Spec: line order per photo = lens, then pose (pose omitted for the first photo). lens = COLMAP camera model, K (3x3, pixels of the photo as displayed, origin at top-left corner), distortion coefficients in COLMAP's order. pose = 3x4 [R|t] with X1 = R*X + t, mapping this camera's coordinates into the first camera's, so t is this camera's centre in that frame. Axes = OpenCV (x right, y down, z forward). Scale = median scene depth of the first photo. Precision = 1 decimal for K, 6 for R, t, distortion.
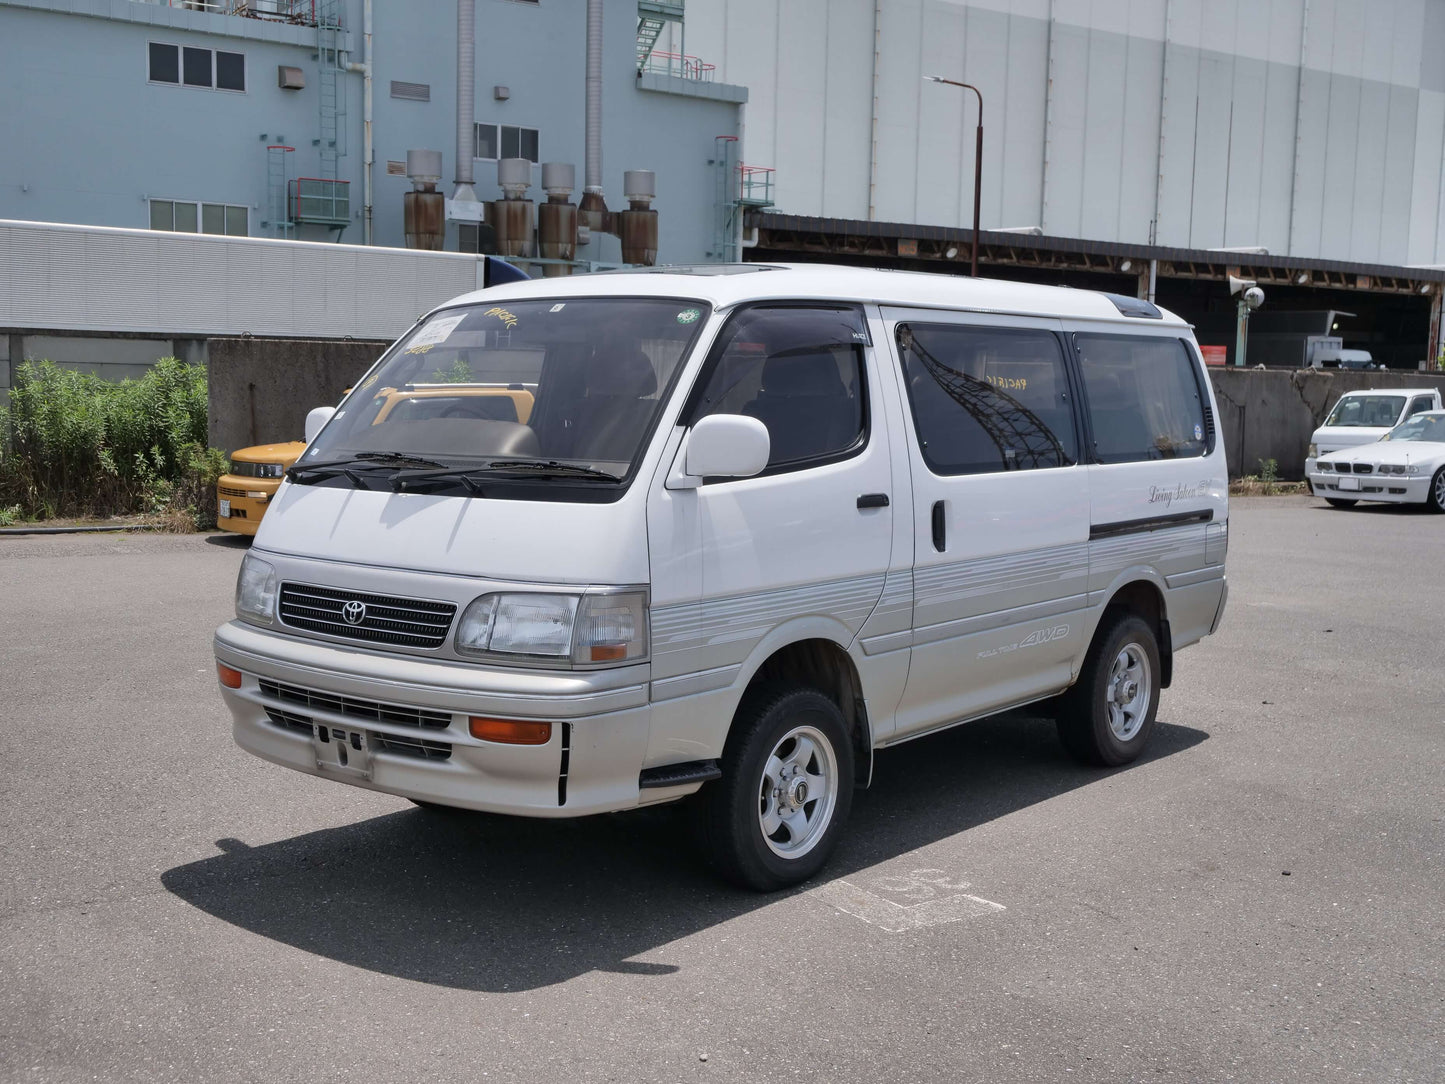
lens RADIAL K [[1628.3, 0, 728.2], [0, 1628.3, 544.1], [0, 0, 1]] dist [0.006970, 0.011567]
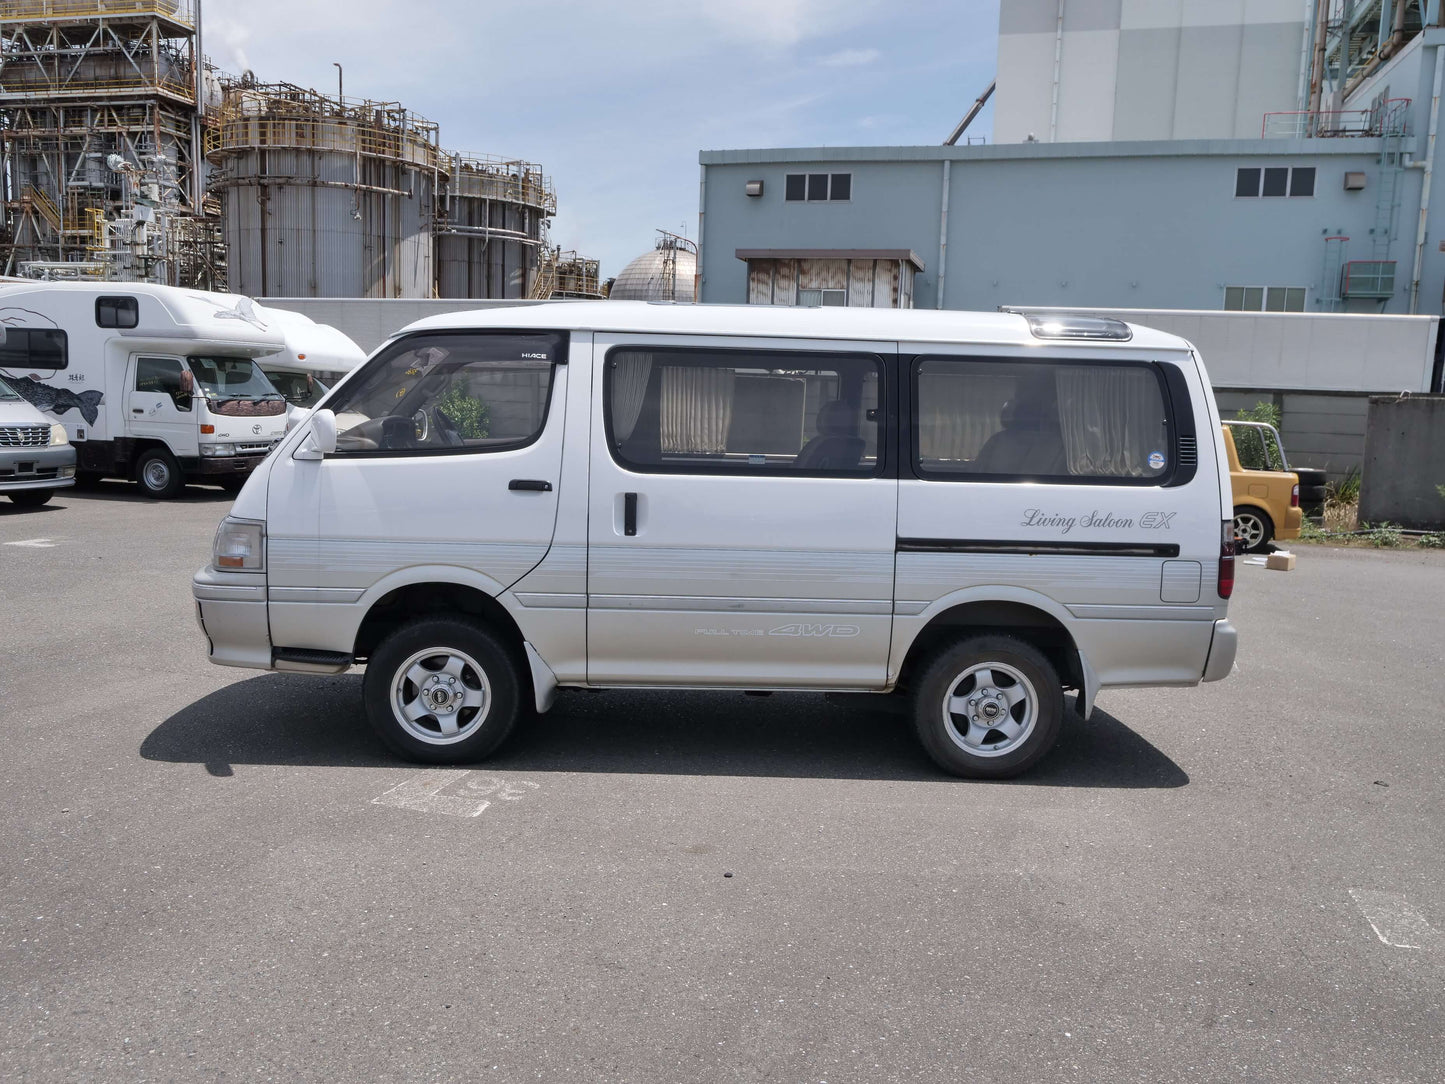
lens RADIAL K [[1178.1, 0, 730.9], [0, 1178.1, 544.2], [0, 0, 1]] dist [0.001464, 0.004906]
pose [[0.668409, 0.098655, -0.737222, 0.866023], [-0.098448, 0.994179, 0.043782, -0.036099], [0.737250, 0.043313, 0.674230, 0.494558]]
